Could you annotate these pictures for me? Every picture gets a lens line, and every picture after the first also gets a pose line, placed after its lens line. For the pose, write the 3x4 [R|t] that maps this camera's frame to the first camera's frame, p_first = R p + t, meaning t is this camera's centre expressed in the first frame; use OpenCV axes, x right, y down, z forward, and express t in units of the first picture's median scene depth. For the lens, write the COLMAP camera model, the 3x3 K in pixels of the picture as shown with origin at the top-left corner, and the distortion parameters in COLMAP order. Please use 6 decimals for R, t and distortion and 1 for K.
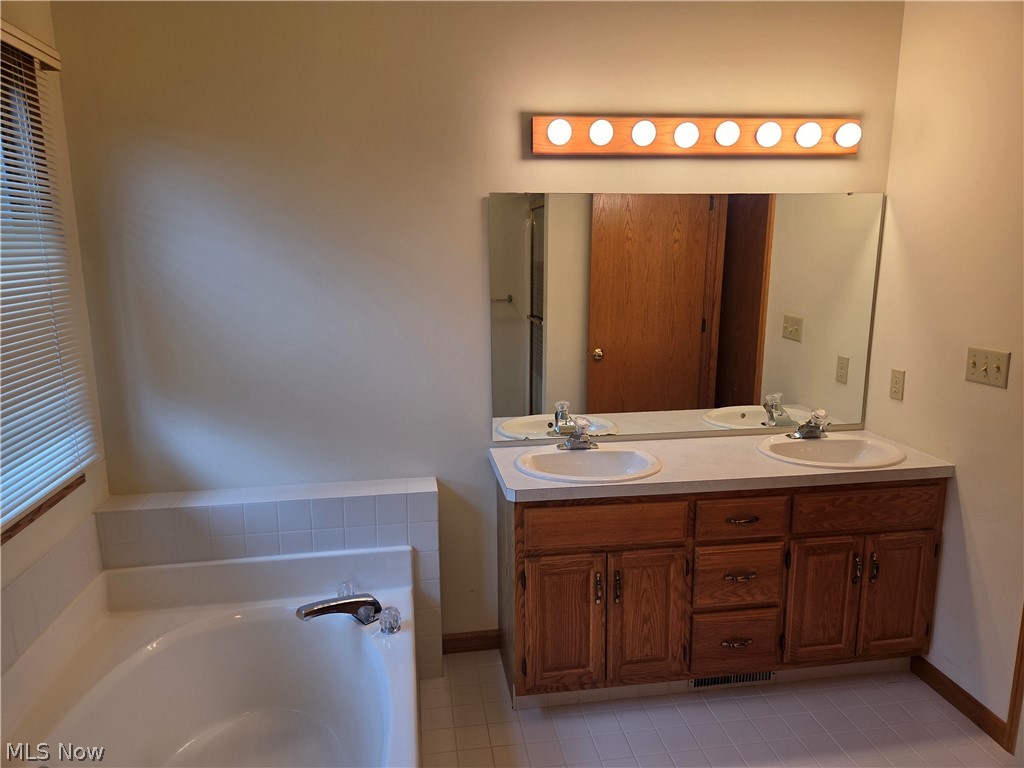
lens RADIAL K [[685.7, 0, 514.0], [0, 685.7, 386.0], [0, 0, 1]] dist [0.069535, -0.052232]
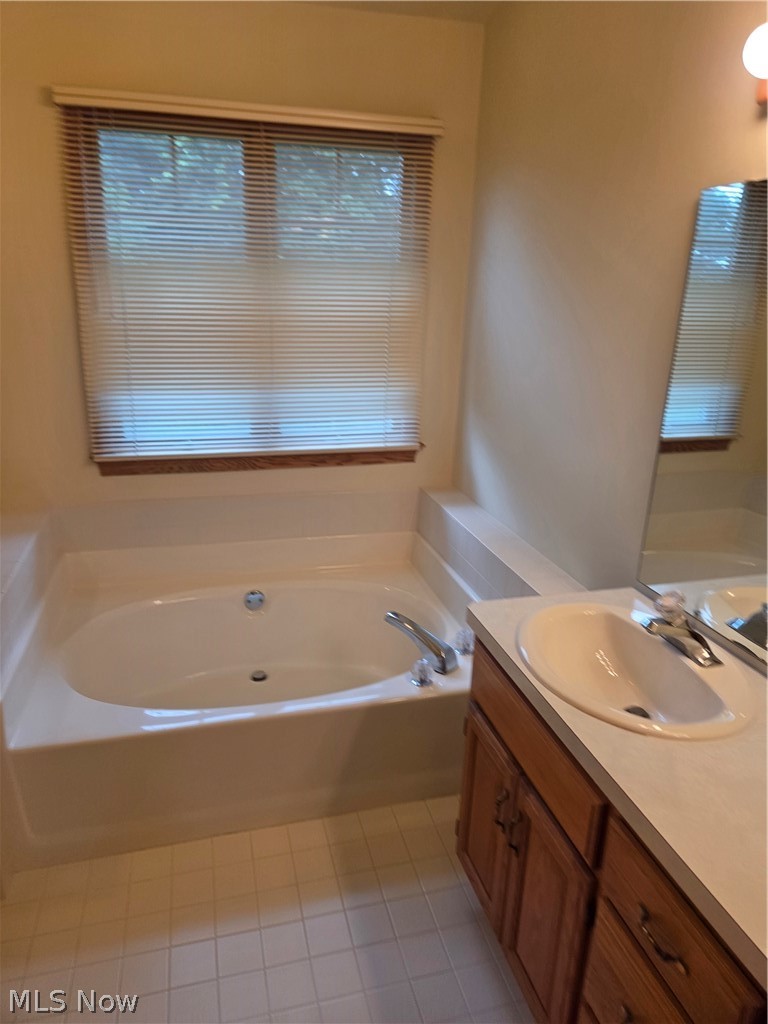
lens RADIAL K [[685.7, 0, 380.5], [0, 685.7, 516.5], [0, 0, 1]] dist [0.069535, -0.052232]
pose [[0.105173, 0.327984, -0.938810, 0.621857], [-0.233353, 0.925827, 0.297306, -0.131961], [0.966688, 0.187806, 0.173909, 0.709648]]
